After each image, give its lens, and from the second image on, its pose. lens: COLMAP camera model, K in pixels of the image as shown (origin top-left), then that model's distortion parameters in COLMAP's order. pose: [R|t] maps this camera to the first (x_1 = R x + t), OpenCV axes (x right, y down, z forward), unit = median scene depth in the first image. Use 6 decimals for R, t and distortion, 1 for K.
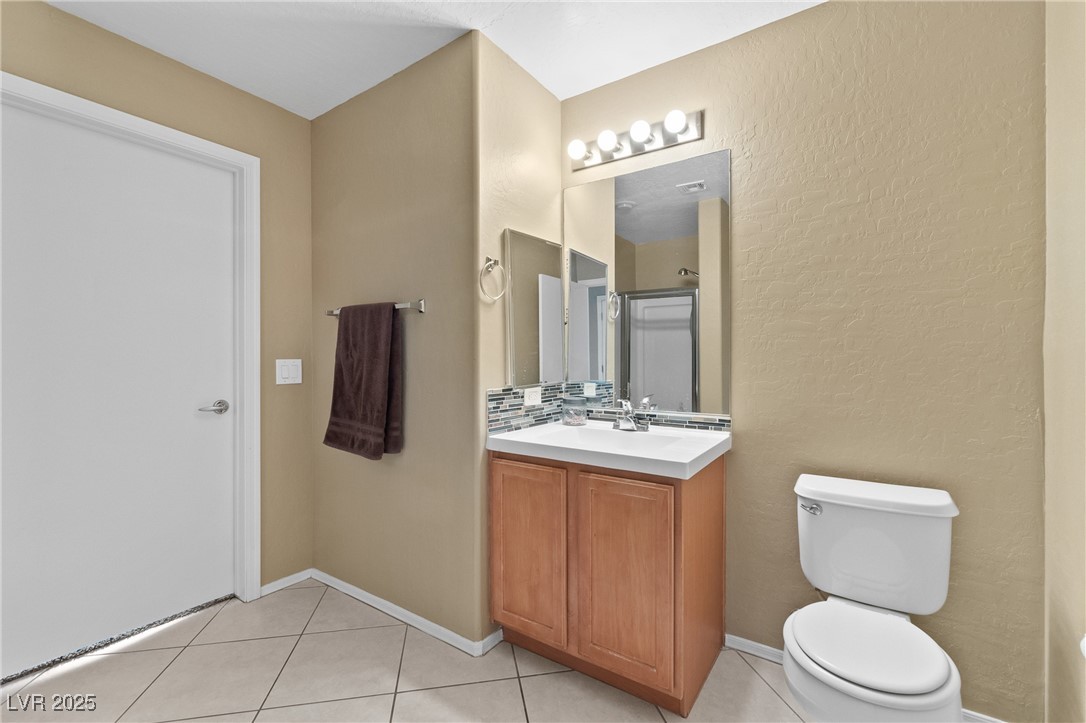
lens RADIAL K [[470.3, 0, 541.3], [0, 470.3, 359.9], [0, 0, 1]] dist [0.000423, -0.000032]
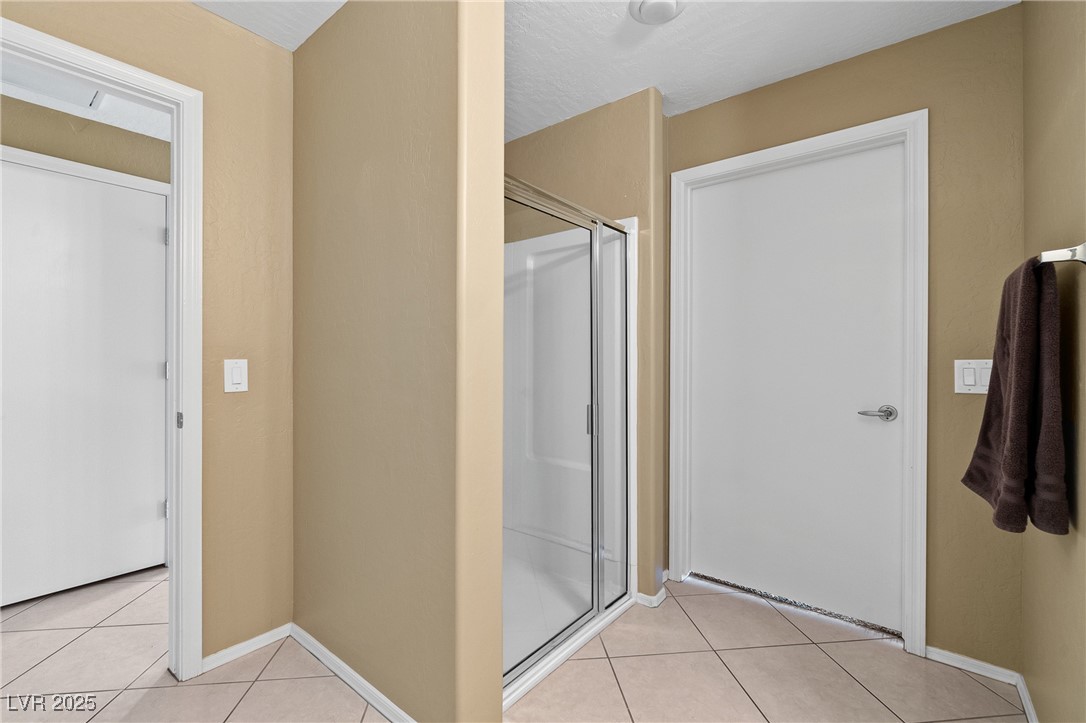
lens RADIAL K [[470.3, 0, 541.2], [0, 470.3, 360.8], [0, 0, 1]] dist [0.000423, -0.000032]
pose [[-0.075483, 0.001695, -0.997146, 0.253937], [-0.004841, 0.999986, 0.002067, 0.002171], [0.997135, 0.004983, -0.075473, 0.417566]]
